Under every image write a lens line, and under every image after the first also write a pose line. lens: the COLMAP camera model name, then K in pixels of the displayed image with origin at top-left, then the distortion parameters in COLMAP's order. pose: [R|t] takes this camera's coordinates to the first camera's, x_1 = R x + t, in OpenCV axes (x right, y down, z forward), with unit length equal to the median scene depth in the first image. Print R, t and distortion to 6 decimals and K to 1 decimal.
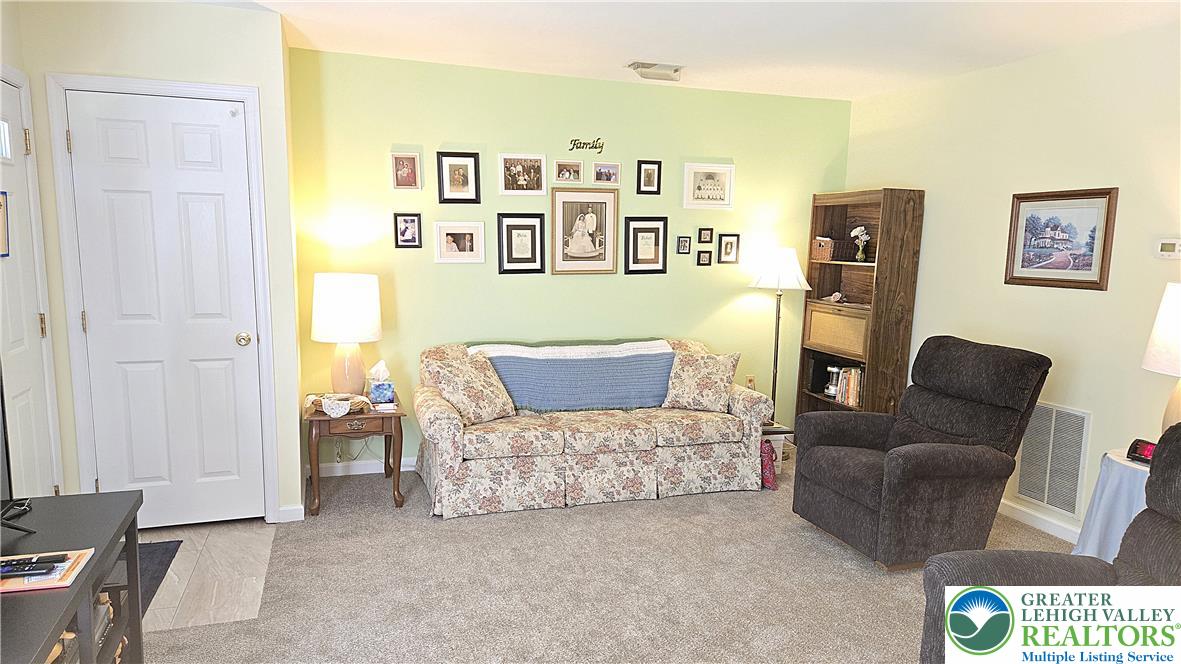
lens RADIAL K [[790.8, 0, 592.3], [0, 790.8, 350.6], [0, 0, 1]] dist [0.062525, -0.003835]
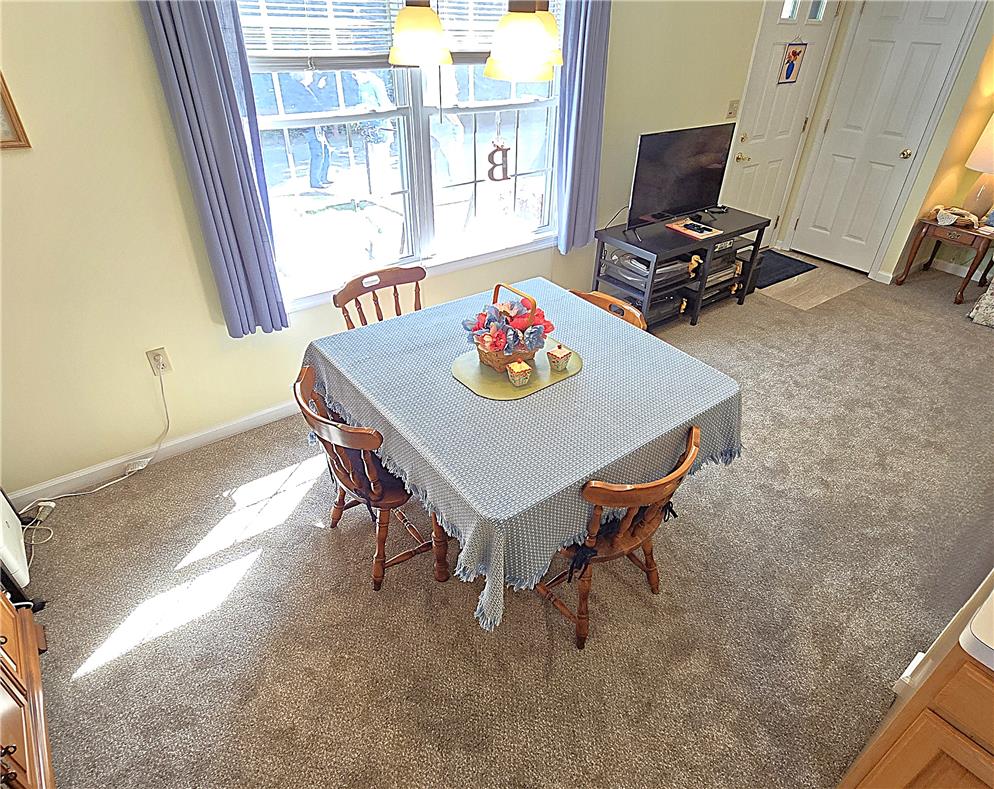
lens RADIAL K [[571.9, 0, 510.7], [0, 571.9, 406.4], [0, 0, 1]] dist [-0.003117, -0.000937]
pose [[0.336742, 0.533486, -0.775885, 0.325526], [-0.158447, 0.844365, 0.511803, -0.035736], [0.928170, -0.049409, 0.368862, -0.096008]]
